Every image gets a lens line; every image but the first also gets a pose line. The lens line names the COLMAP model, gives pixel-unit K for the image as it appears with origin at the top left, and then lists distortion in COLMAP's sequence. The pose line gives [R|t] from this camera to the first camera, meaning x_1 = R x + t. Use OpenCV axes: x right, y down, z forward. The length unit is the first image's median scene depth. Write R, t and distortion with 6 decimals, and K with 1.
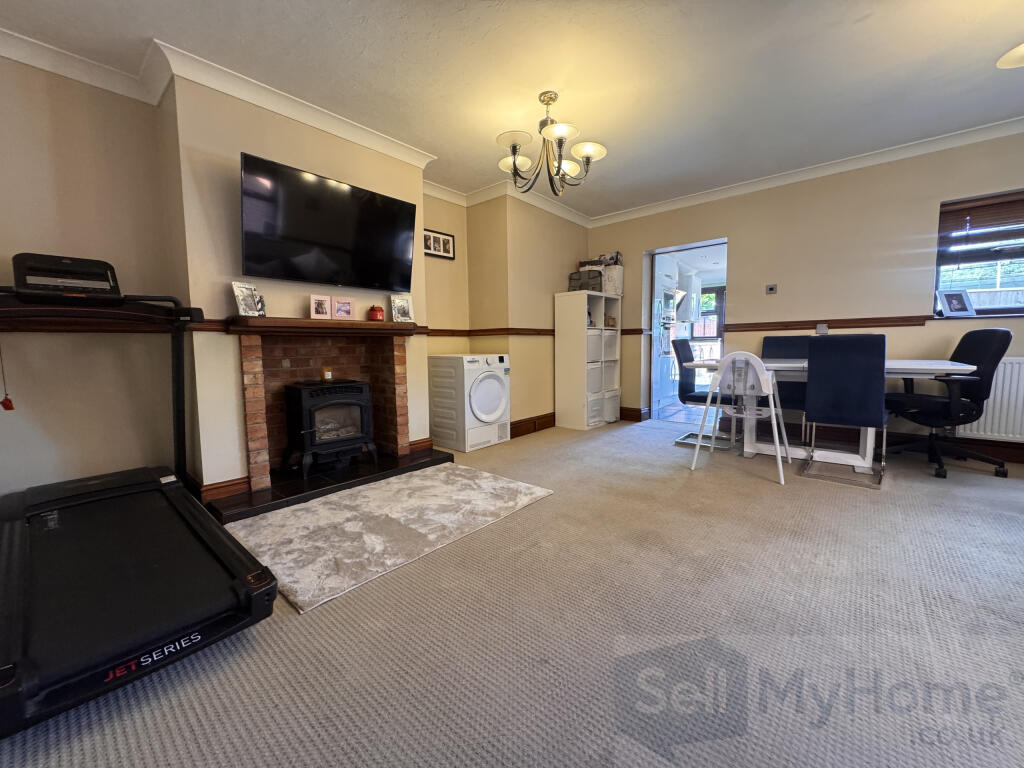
lens RADIAL K [[408.0, 0, 511.9], [0, 408.0, 382.9], [0, 0, 1]] dist [-0.002144, 0.000317]
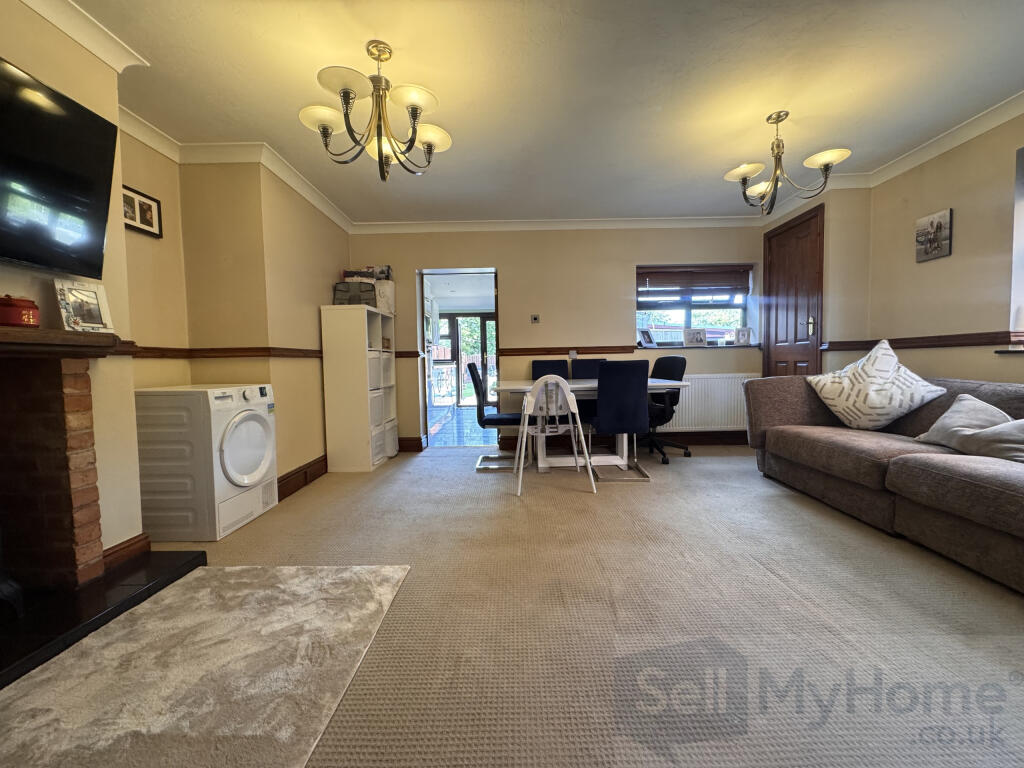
lens RADIAL K [[408.0, 0, 507.5], [0, 408.0, 382.6], [0, 0, 1]] dist [-0.002144, 0.000317]
pose [[0.761442, -0.032033, 0.647441, -0.196417], [0.066652, 0.997353, -0.029043, -0.030325], [-0.644797, 0.065268, 0.761562, 0.241185]]
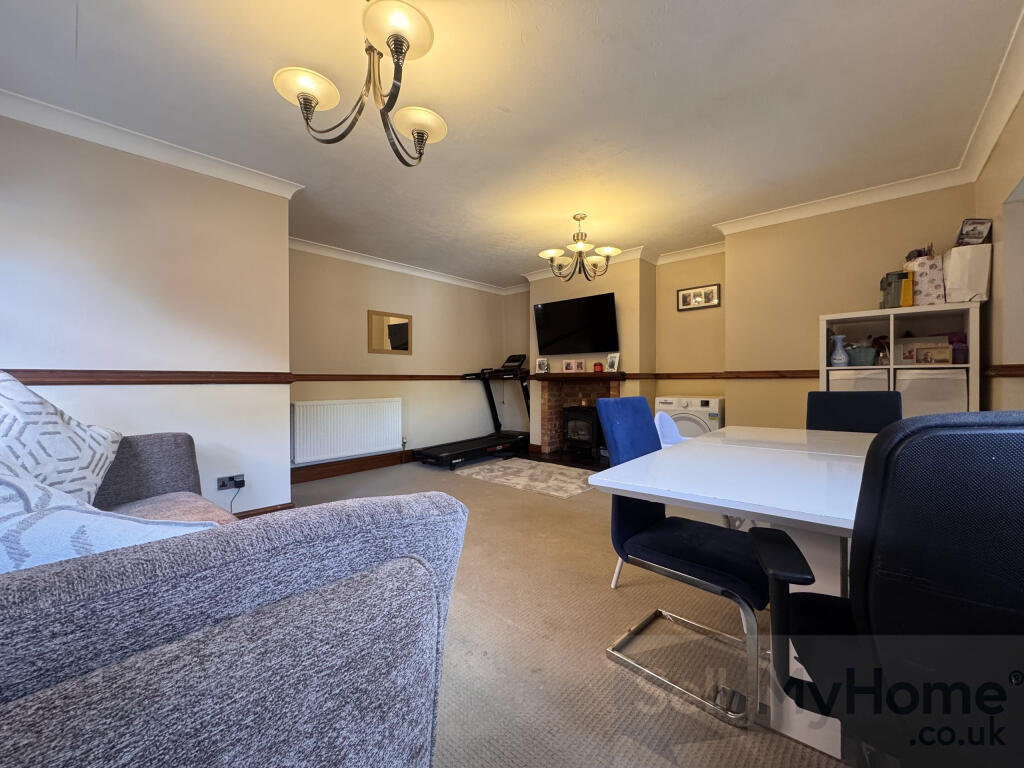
lens RADIAL K [[408.0, 0, 511.4], [0, 408.0, 381.4], [0, 0, 1]] dist [-0.002144, 0.000317]
pose [[-0.015167, 0.018243, -0.999719, 1.216498], [-0.086143, 0.996092, 0.019483, -0.111268], [0.996167, 0.086415, -0.013536, 0.659862]]
